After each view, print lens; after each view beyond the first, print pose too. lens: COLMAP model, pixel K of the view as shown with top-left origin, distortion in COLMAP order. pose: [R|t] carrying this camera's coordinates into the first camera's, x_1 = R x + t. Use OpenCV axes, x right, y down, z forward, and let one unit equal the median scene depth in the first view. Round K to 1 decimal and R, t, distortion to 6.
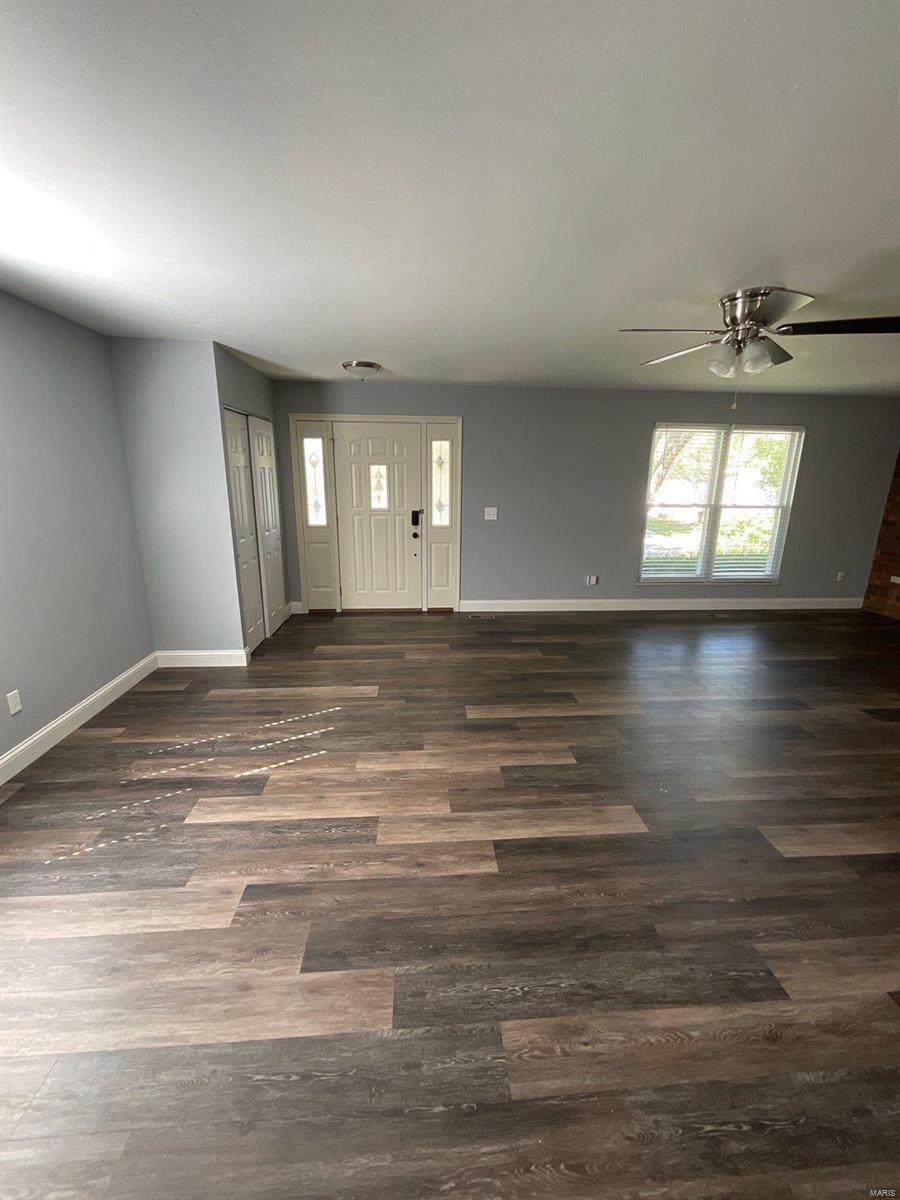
lens RADIAL K [[485.5, 0, 452.5], [0, 485.5, 601.6], [0, 0, 1]] dist [-0.001368, 0.002015]
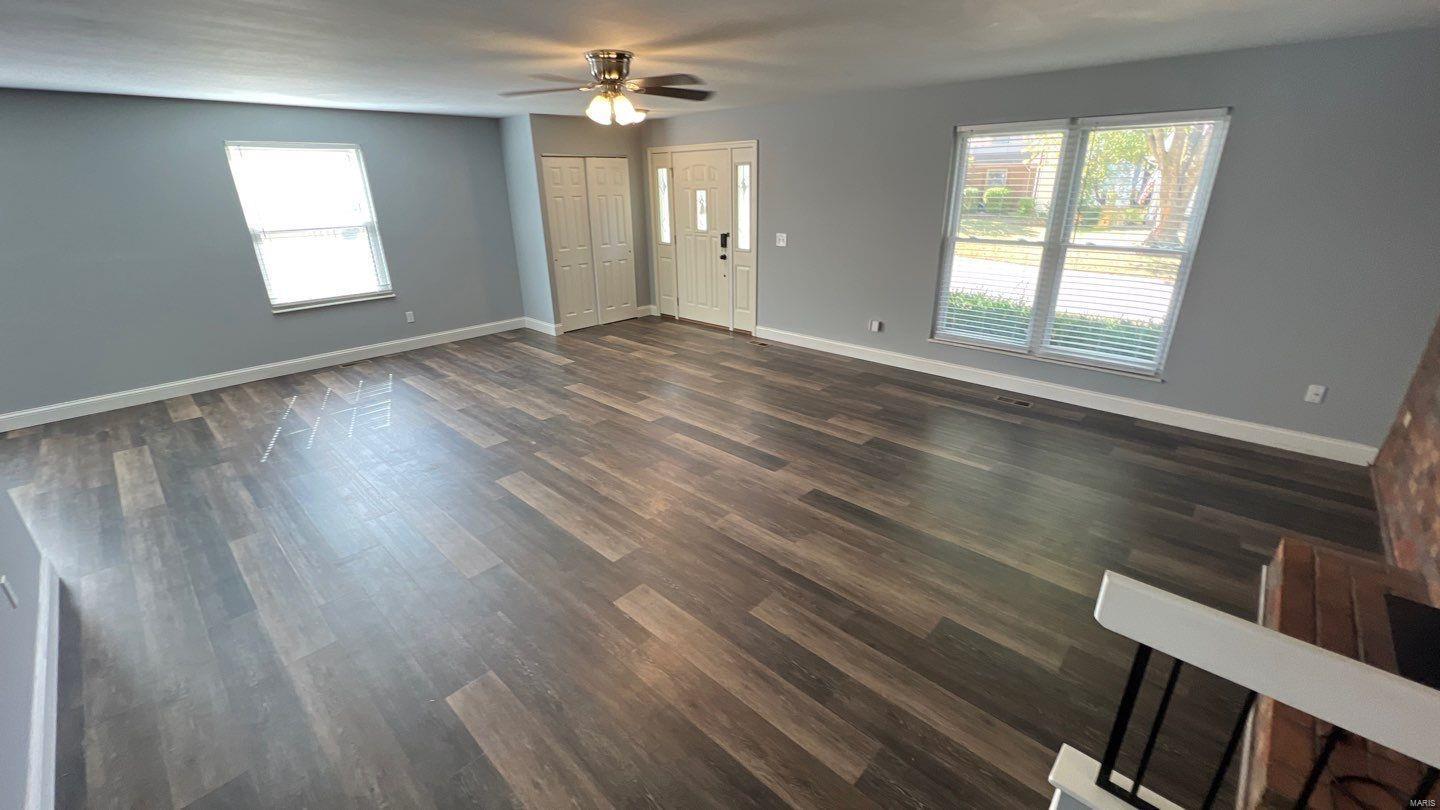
lens RADIAL K [[578.4, 0, 716.3], [0, 578.4, 404.2], [0, 0, 1]] dist [0.000212, 0.000102]
pose [[0.672437, 0.247995, -0.697371, 1.484432], [-0.166796, 0.968735, 0.183663, -0.089168], [0.721115, -0.007184, 0.692778, 0.168208]]
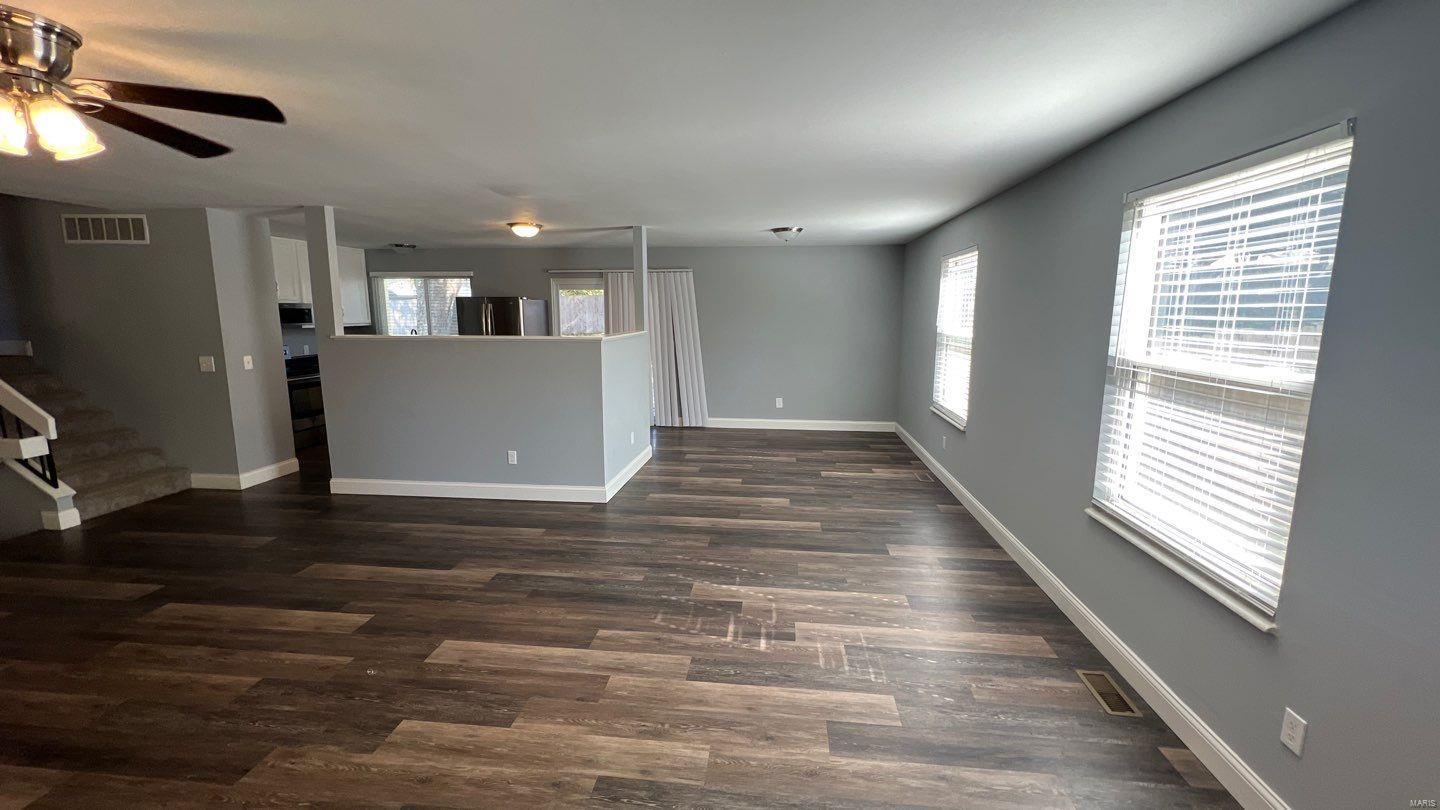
lens RADIAL K [[578.4, 0, 719.0], [0, 578.4, 401.7], [0, 0, 1]] dist [0.000212, 0.000102]
pose [[-0.983293, -0.042102, 0.177093, -0.275876], [0.033568, 0.914260, 0.403735, -0.353063], [-0.178907, 0.402935, -0.897572, 1.255701]]
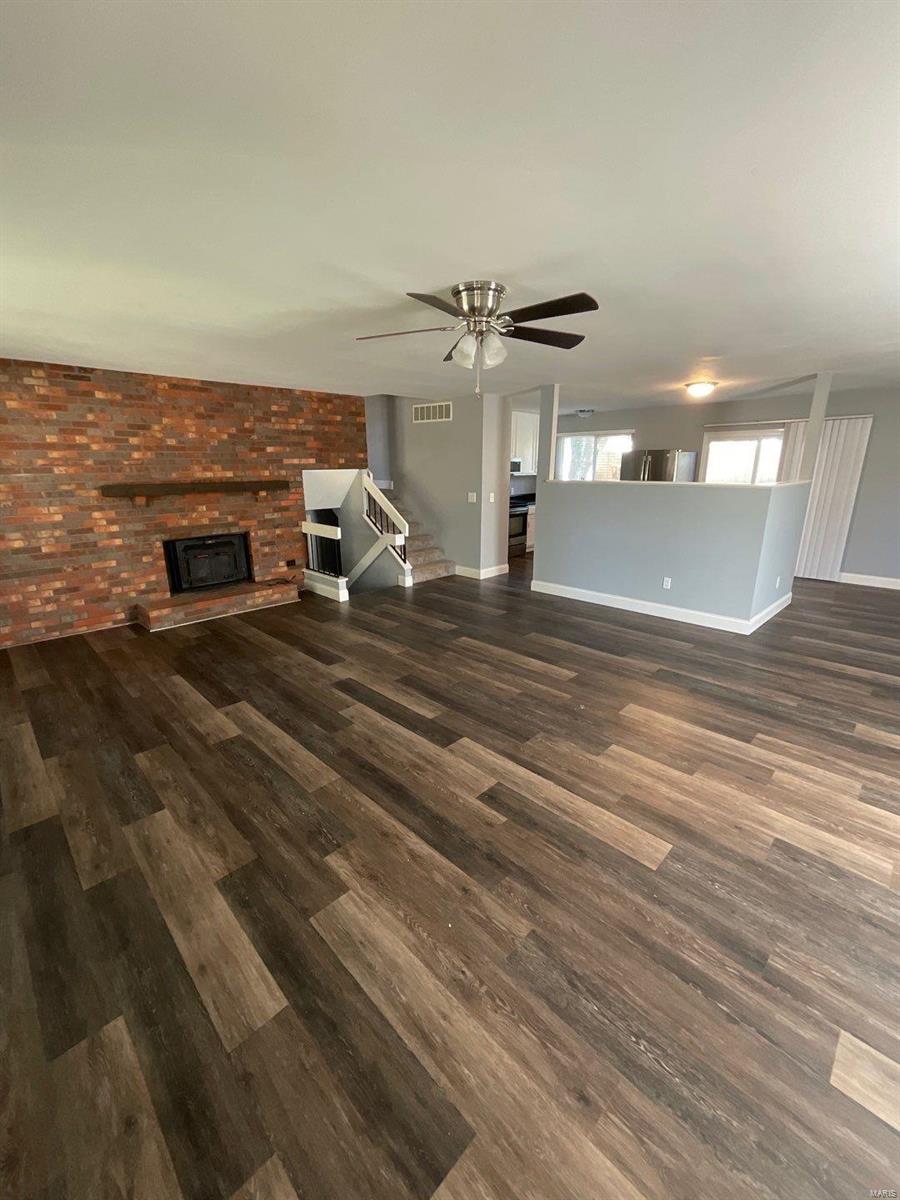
lens RADIAL K [[485.5, 0, 450.0], [0, 485.5, 600.9], [0, 0, 1]] dist [-0.001368, 0.002015]
pose [[-0.650820, -0.213335, 0.728644, -0.176006], [0.193171, 0.881600, 0.430658, -0.382061], [-0.734247, 0.421033, -0.532553, 1.417887]]
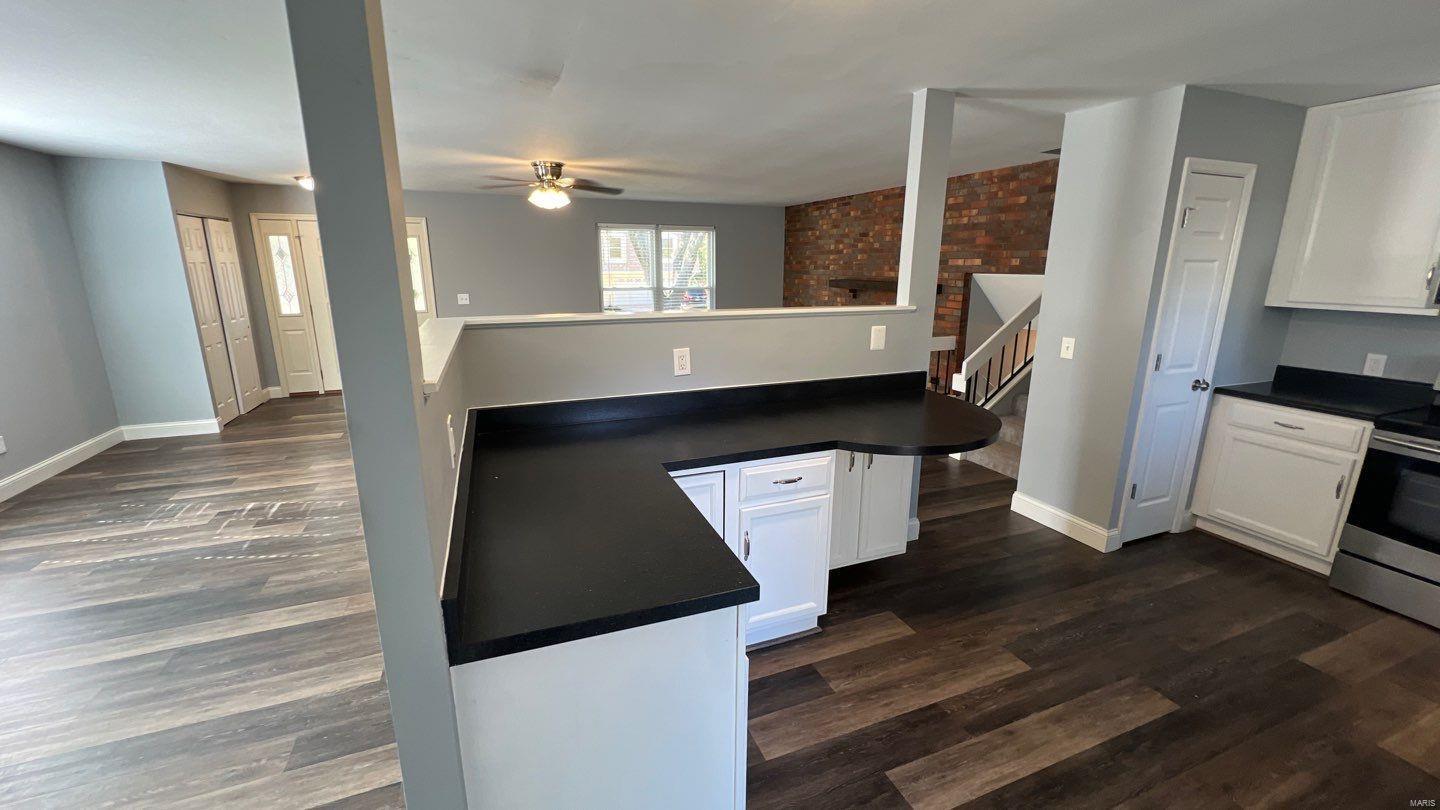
lens RADIAL K [[578.4, 0, 719.8], [0, 578.4, 403.3], [0, 0, 1]] dist [0.000212, 0.000102]
pose [[0.952683, -0.080371, 0.293147, 0.399660], [0.084909, 0.996385, -0.002766, 0.211938], [-0.291865, 0.027526, 0.956063, -0.852751]]
